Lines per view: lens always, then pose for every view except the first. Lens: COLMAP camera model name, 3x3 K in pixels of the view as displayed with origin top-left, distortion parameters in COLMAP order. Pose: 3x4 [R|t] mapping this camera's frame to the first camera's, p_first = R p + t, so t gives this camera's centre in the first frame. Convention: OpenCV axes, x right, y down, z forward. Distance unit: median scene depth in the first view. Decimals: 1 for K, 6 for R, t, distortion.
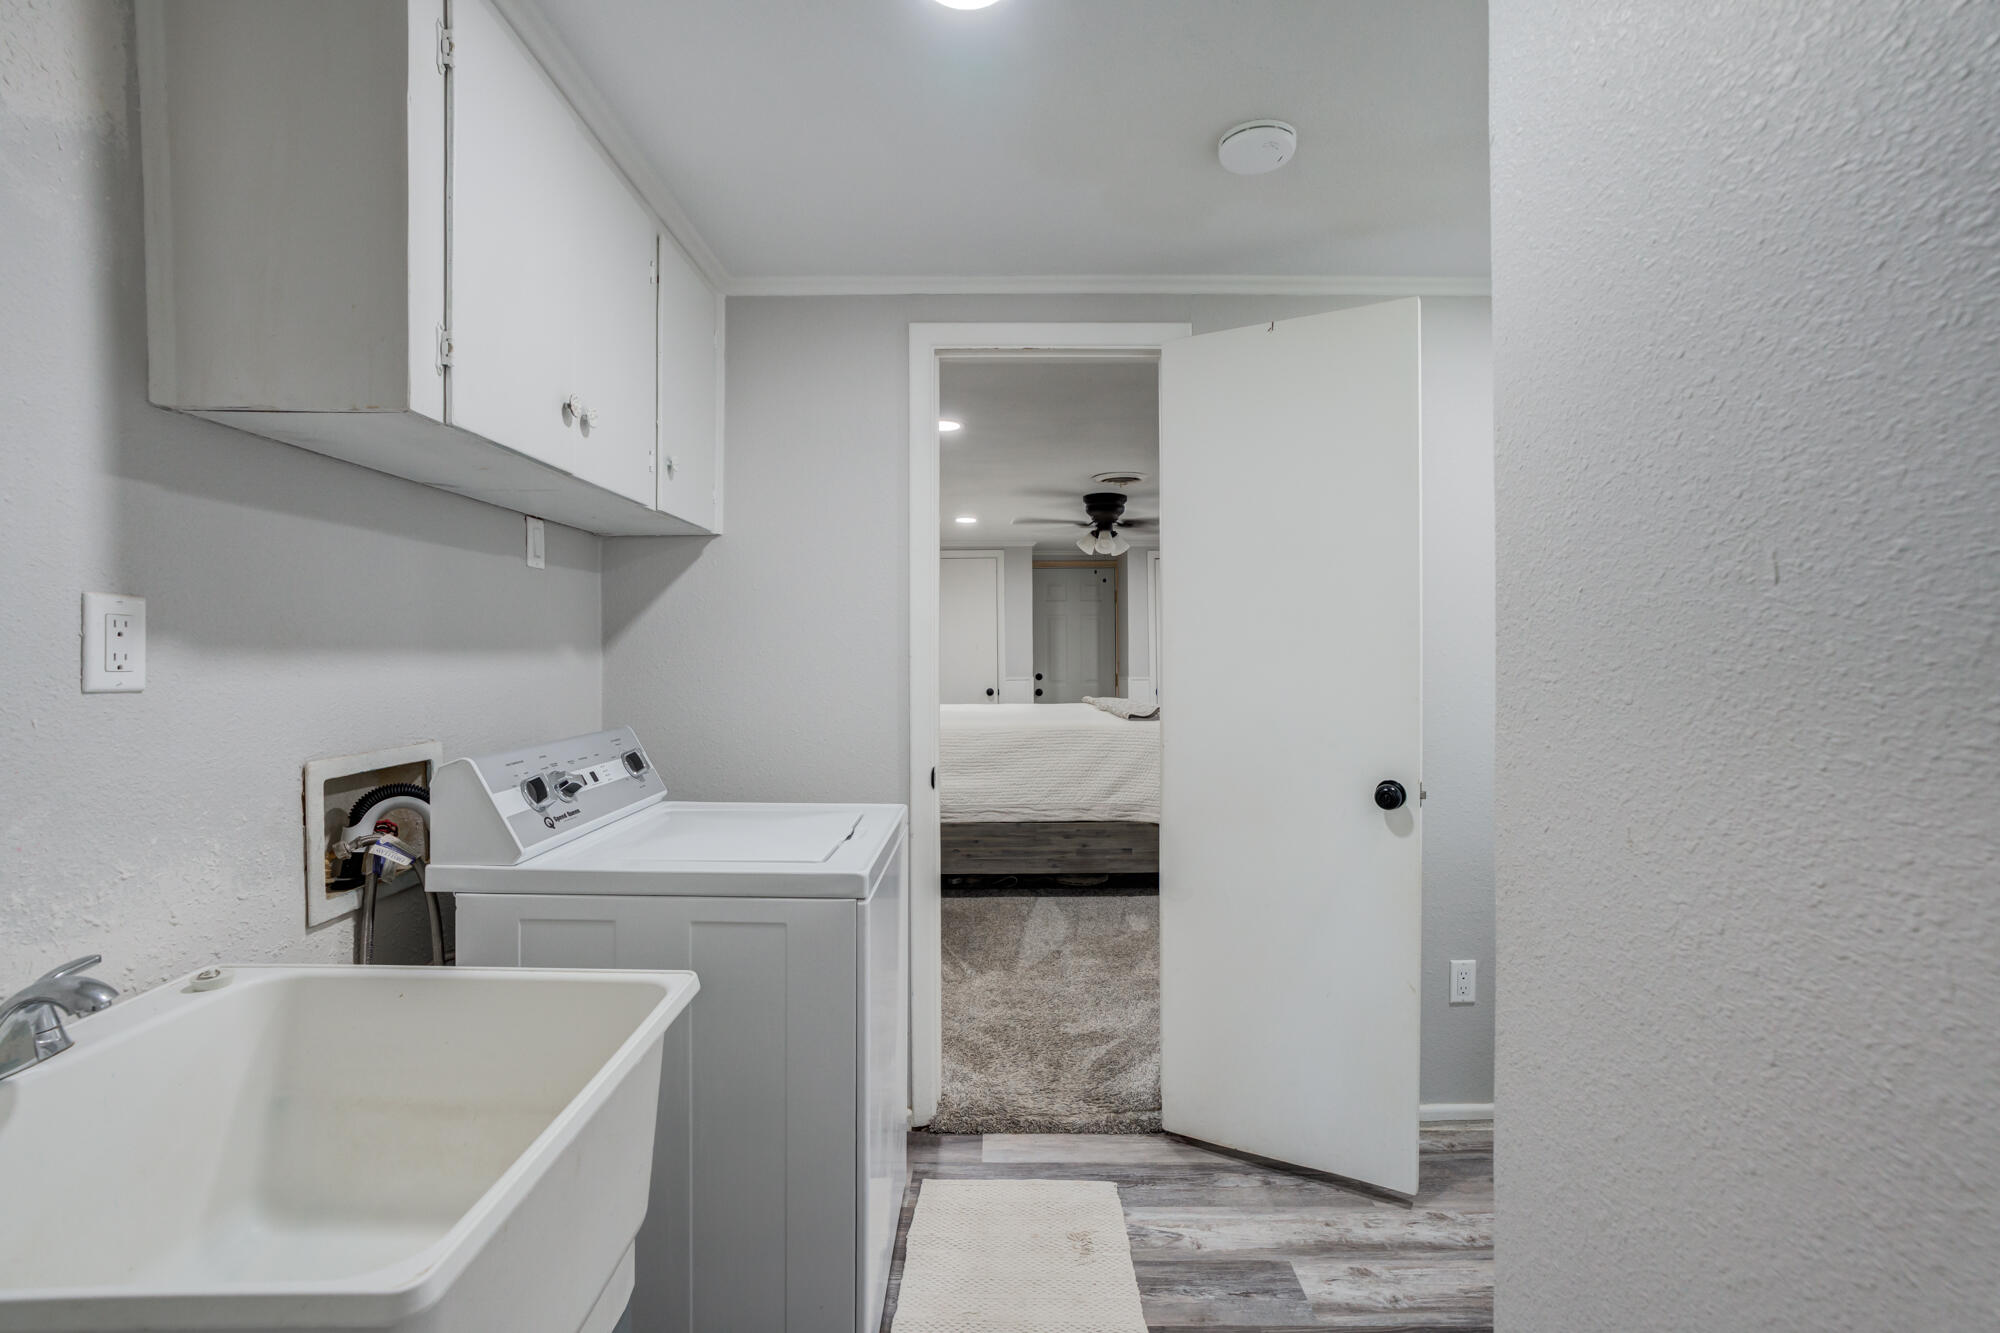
lens RADIAL K [[938.0, 0, 997.7], [0, 938.0, 657.9], [0, 0, 1]] dist [-0.043230, 0.005440]
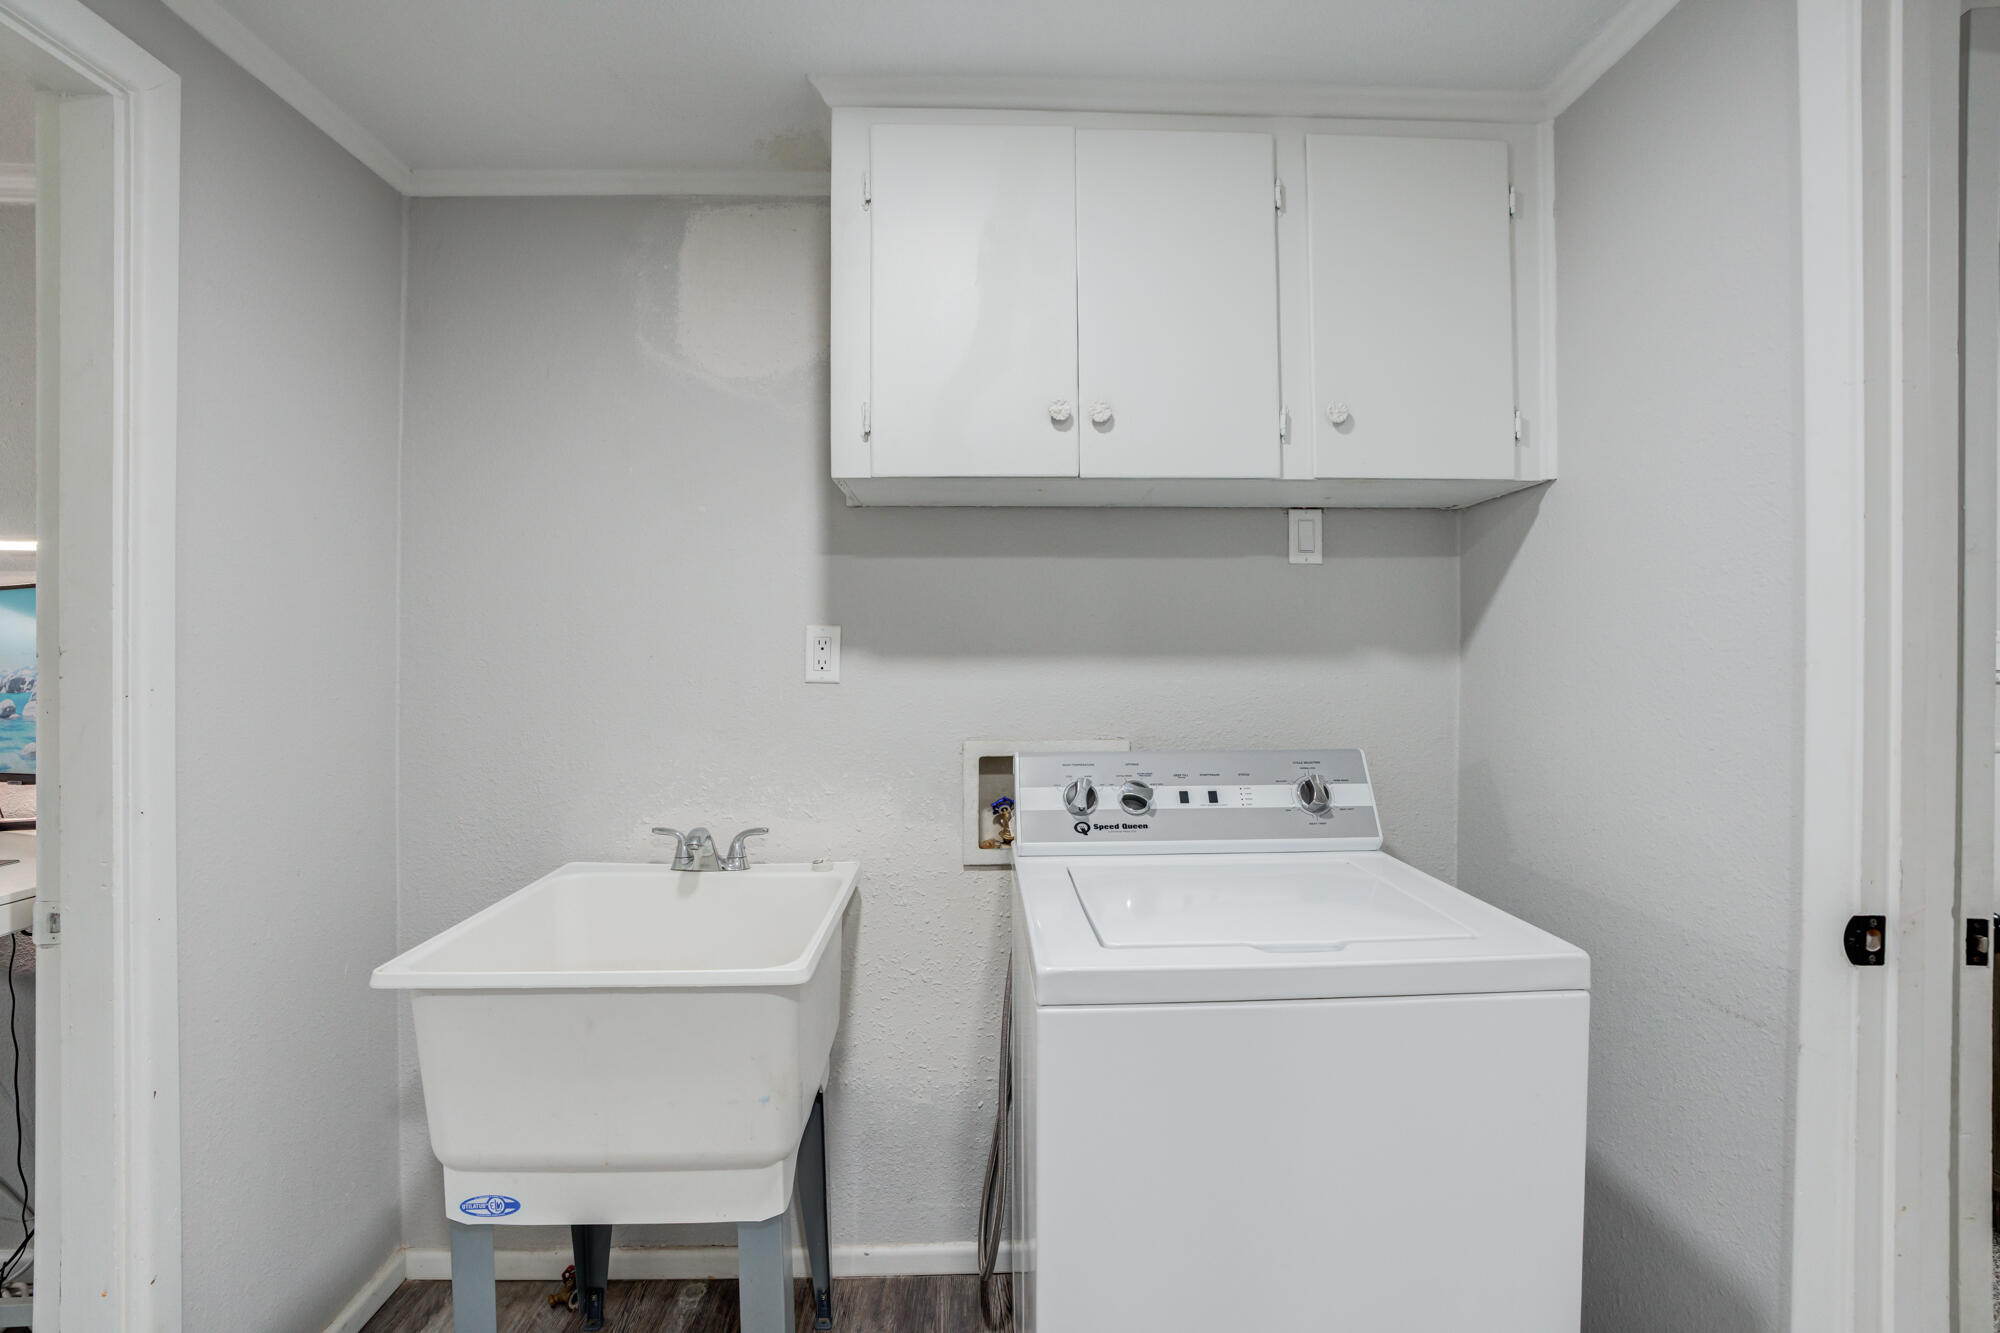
lens RADIAL K [[938.0, 0, 998.1], [0, 938.0, 666.1], [0, 0, 1]] dist [-0.043230, 0.005440]
pose [[0.006122, 0.008108, -0.999948, 0.744438], [-0.001864, 0.999965, 0.008097, -0.007786], [0.999980, 0.001815, 0.006137, 1.260830]]
